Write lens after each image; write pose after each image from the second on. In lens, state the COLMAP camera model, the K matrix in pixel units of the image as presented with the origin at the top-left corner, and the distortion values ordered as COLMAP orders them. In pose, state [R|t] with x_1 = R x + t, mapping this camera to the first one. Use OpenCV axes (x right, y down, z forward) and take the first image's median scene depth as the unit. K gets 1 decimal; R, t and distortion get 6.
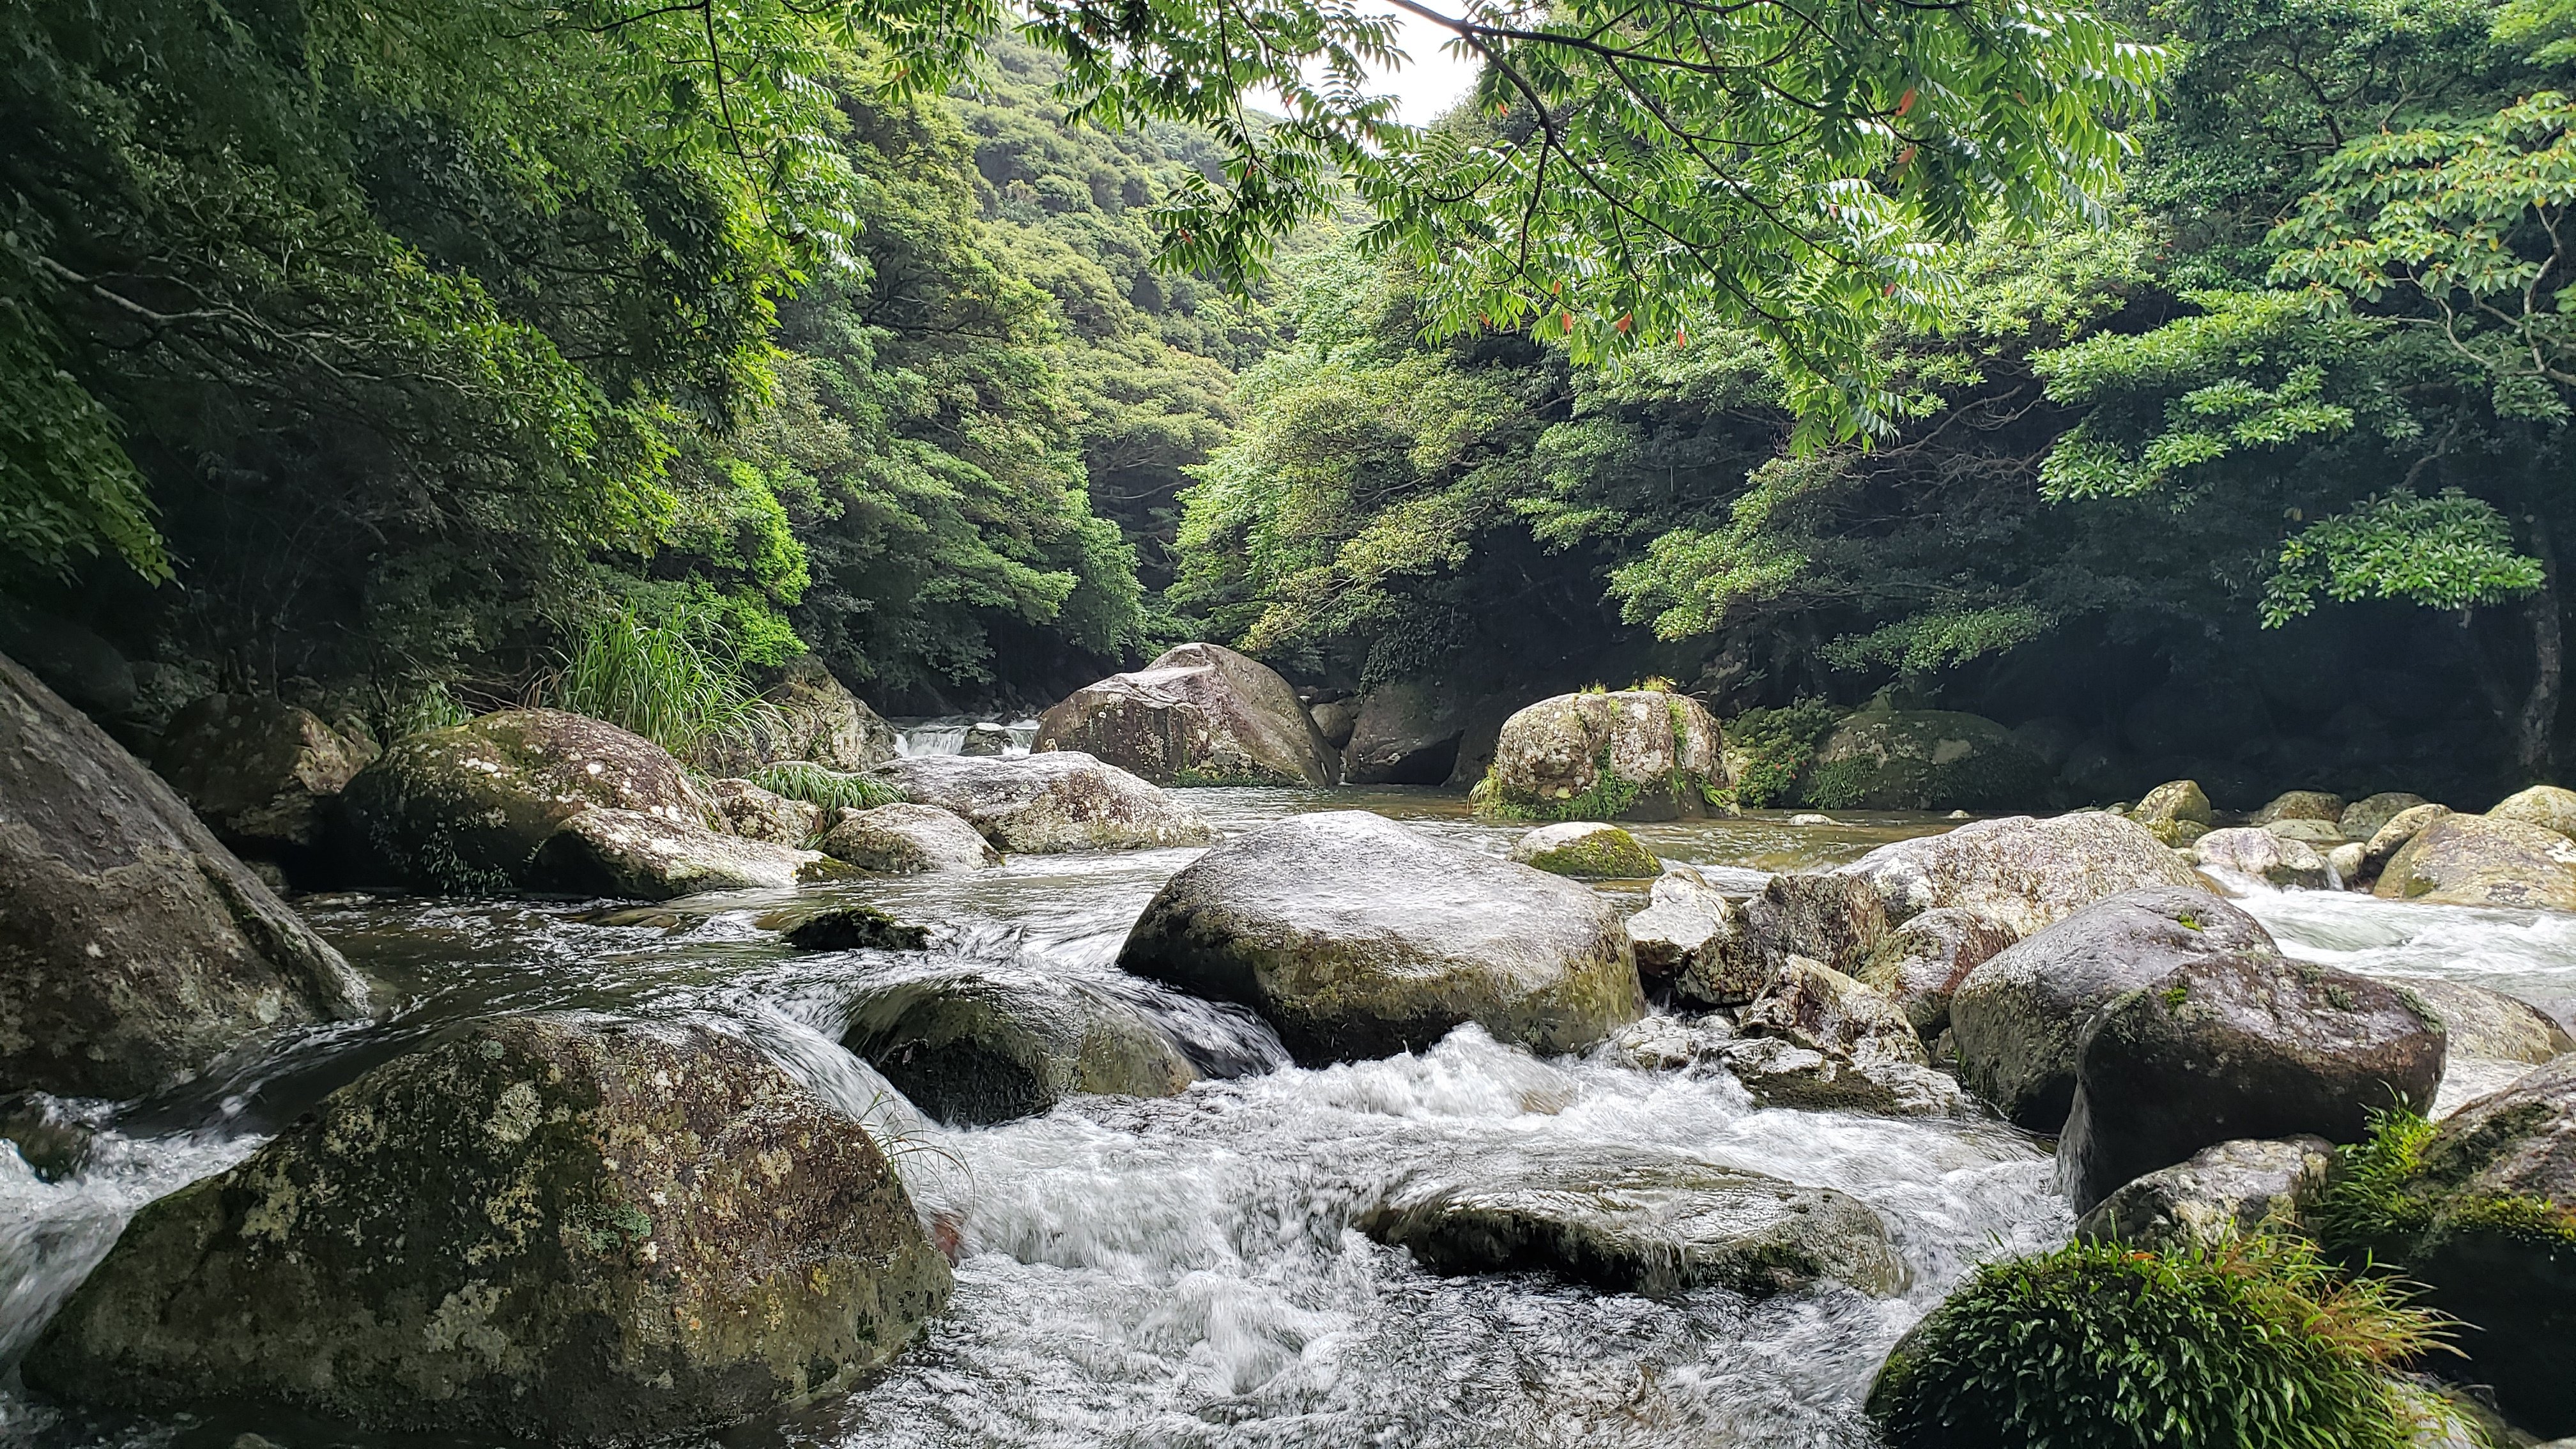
lens RADIAL K [[2087.9, 0, 1285.2], [0, 2087.9, 729.0], [0, 0, 1]] dist [0.136328, -0.062526]
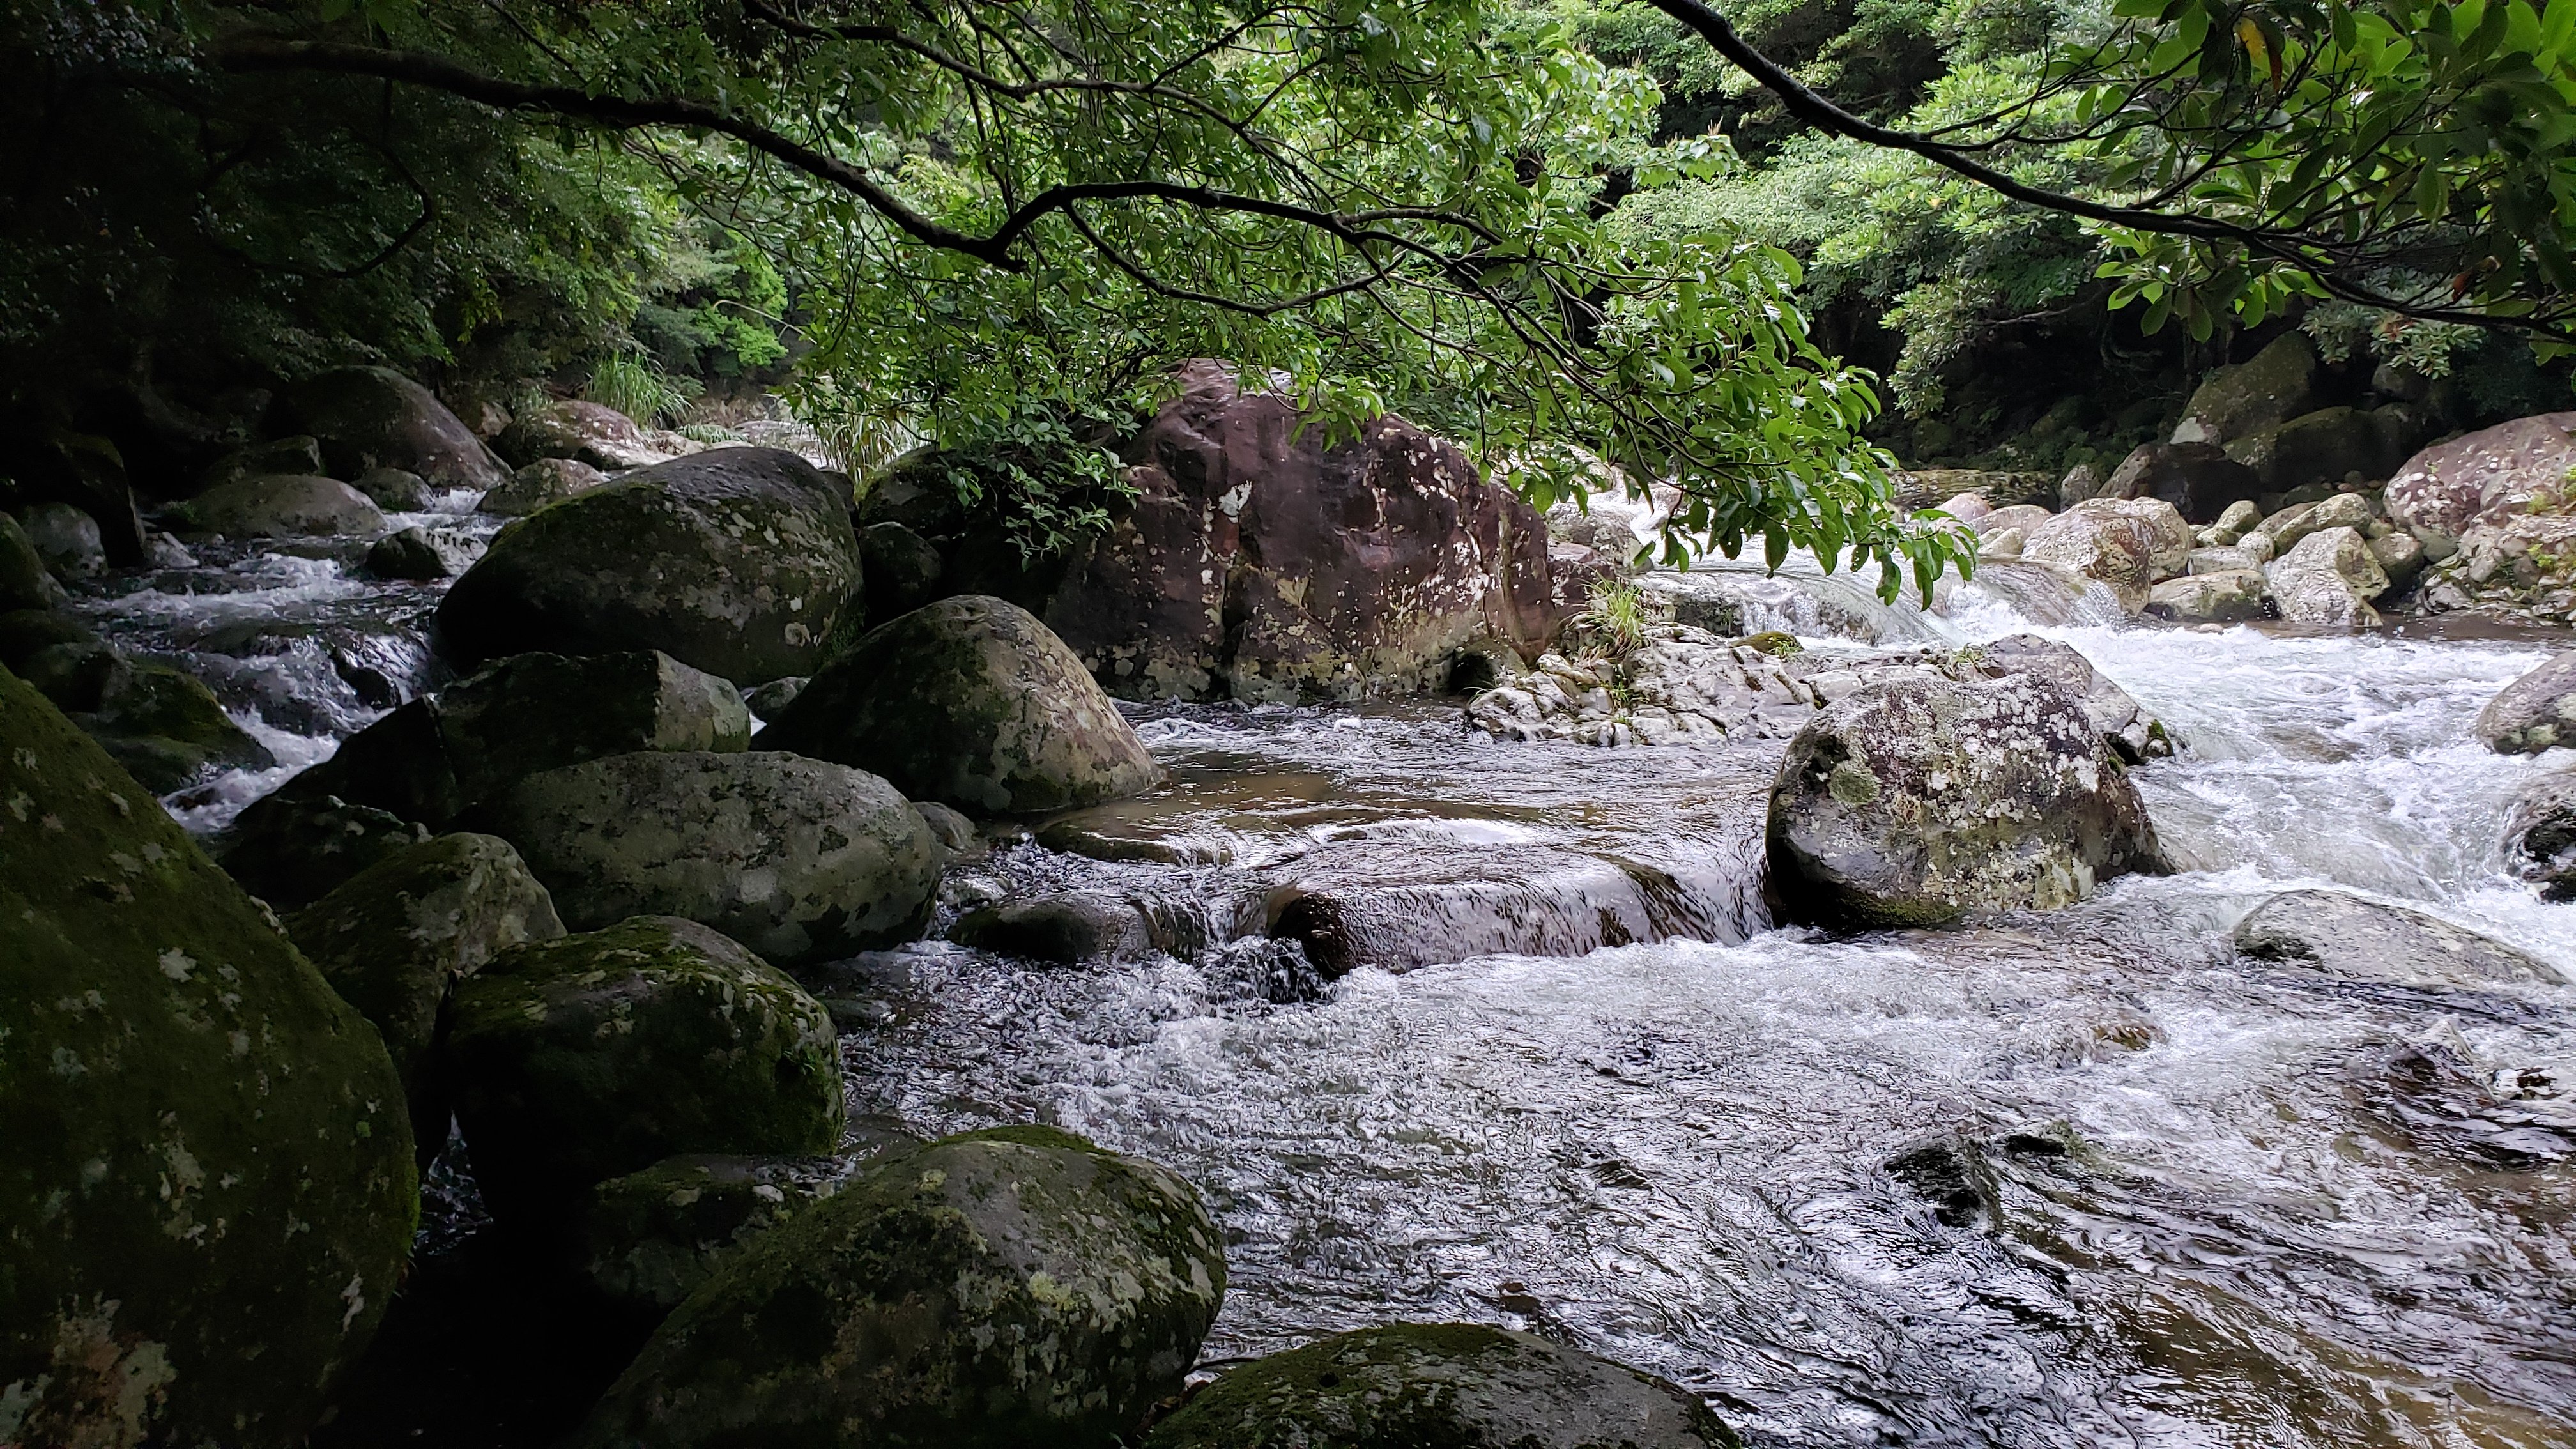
lens RADIAL K [[2087.9, 0, 1285.1], [0, 2087.9, 722.6], [0, 0, 1]] dist [0.136328, -0.062526]
pose [[0.998649, -0.008582, -0.051255, 0.599073], [0.016197, 0.988545, 0.150058, 0.003994], [0.049380, -0.150685, 0.987348, -1.459386]]
